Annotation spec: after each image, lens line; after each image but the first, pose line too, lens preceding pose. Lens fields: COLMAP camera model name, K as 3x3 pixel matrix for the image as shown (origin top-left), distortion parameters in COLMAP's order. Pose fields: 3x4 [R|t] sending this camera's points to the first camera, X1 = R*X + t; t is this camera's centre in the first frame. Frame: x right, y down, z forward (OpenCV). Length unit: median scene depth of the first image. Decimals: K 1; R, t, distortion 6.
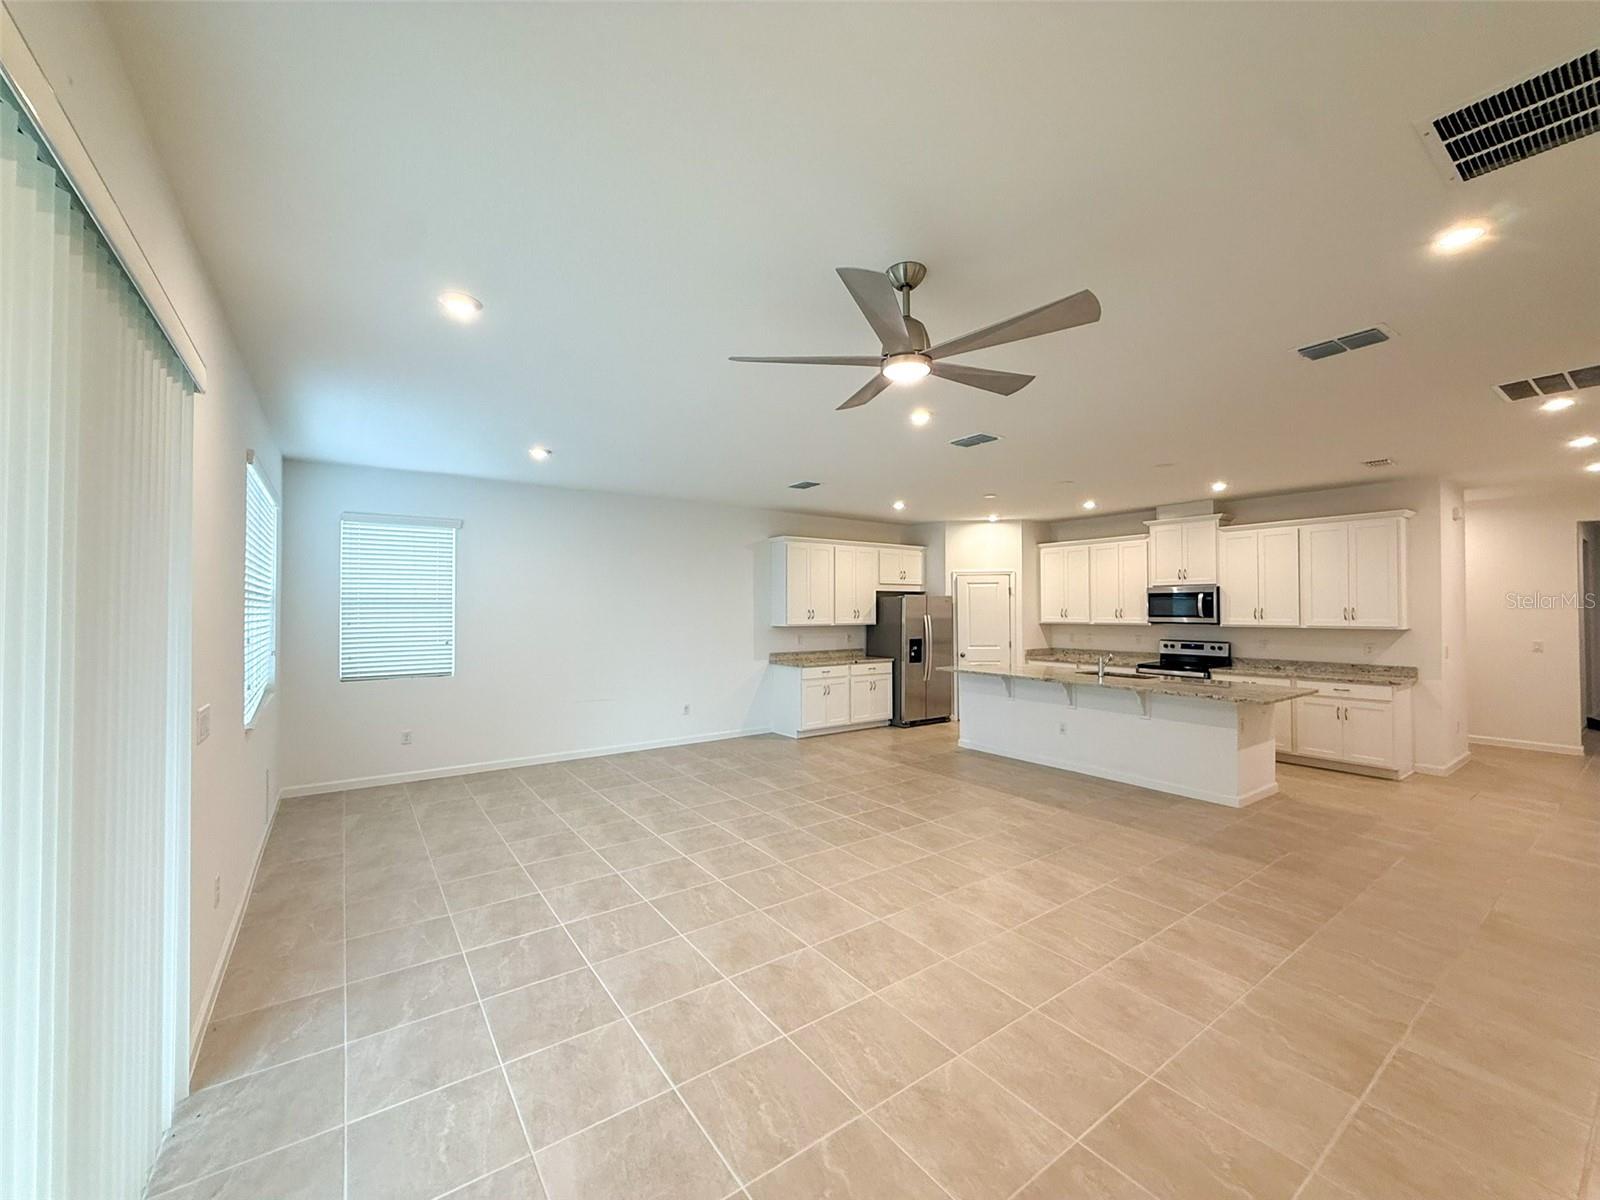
lens RADIAL K [[635.0, 0, 797.1], [0, 635.0, 601.5], [0, 0, 1]] dist [-0.000268, 0.000687]
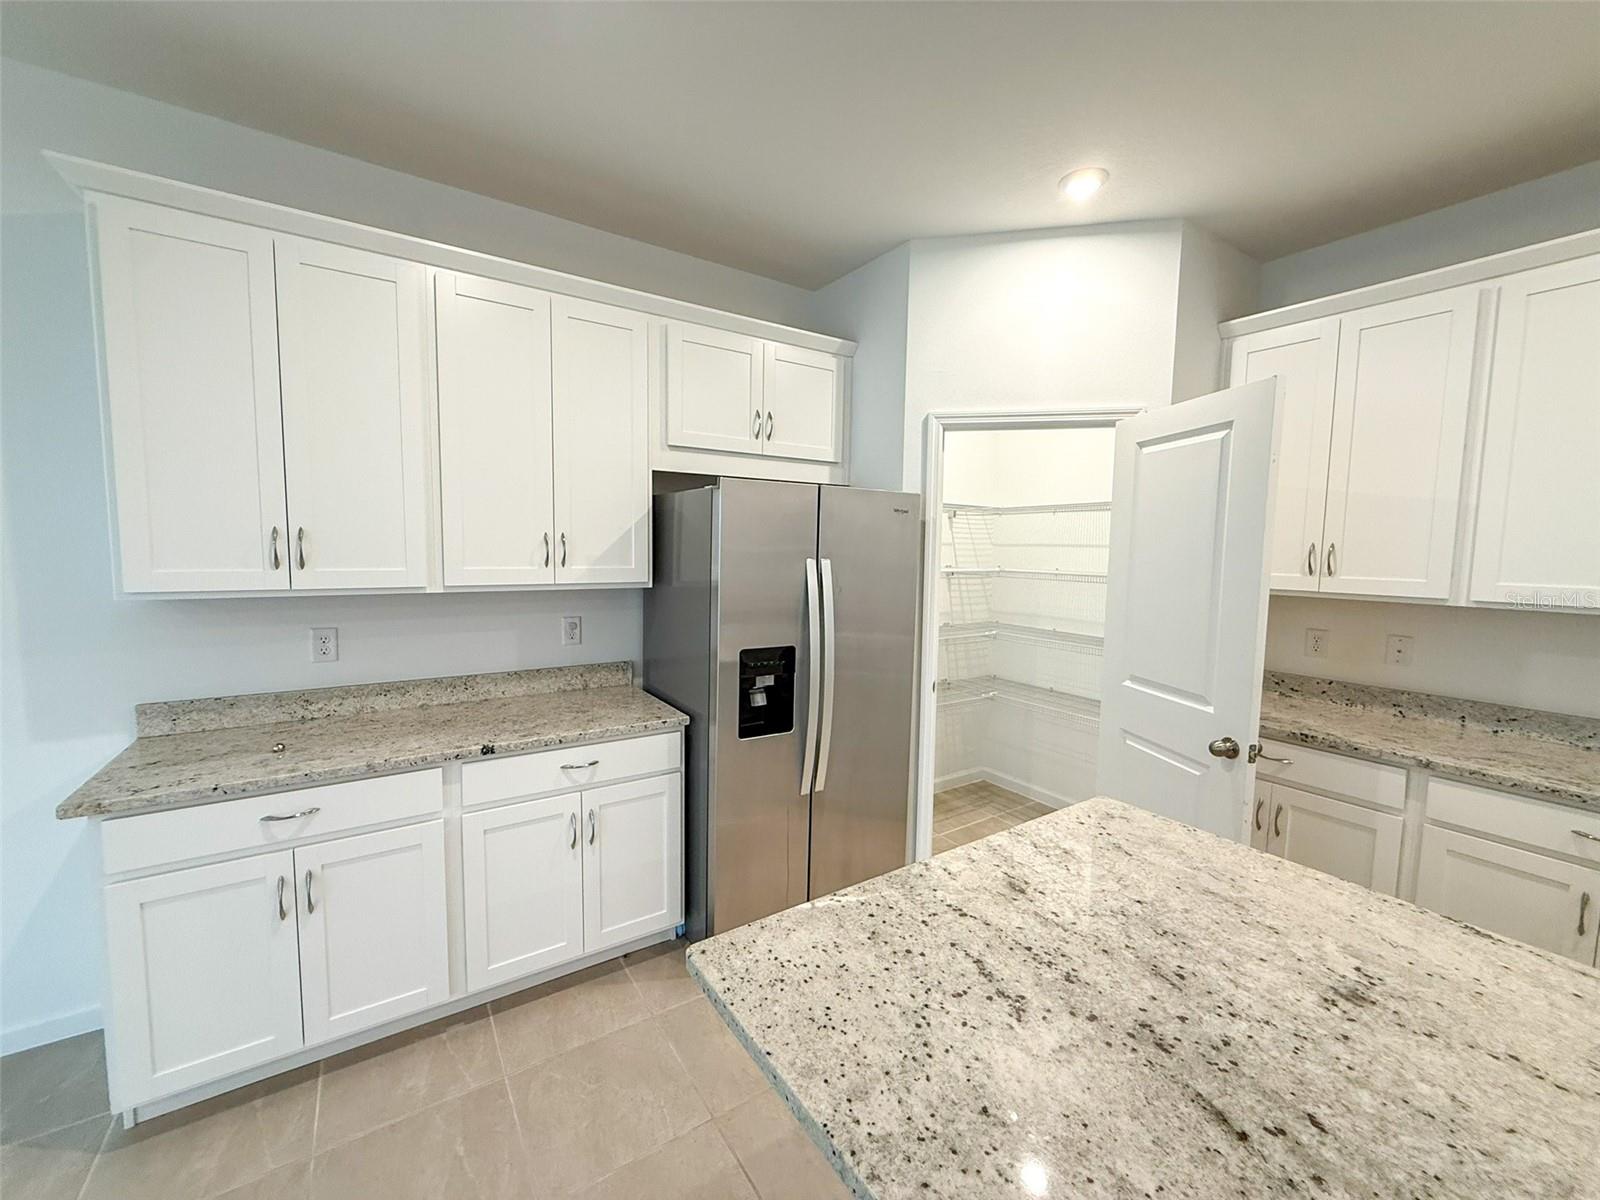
lens RADIAL K [[635.0, 0, 795.3], [0, 635.0, 600.3], [0, 0, 1]] dist [-0.000268, 0.000687]
pose [[0.999293, 0.019443, -0.032186, 0.236188], [-0.016162, 0.994932, 0.099246, 0.014334], [0.033953, -0.098655, 0.994542, 0.843190]]
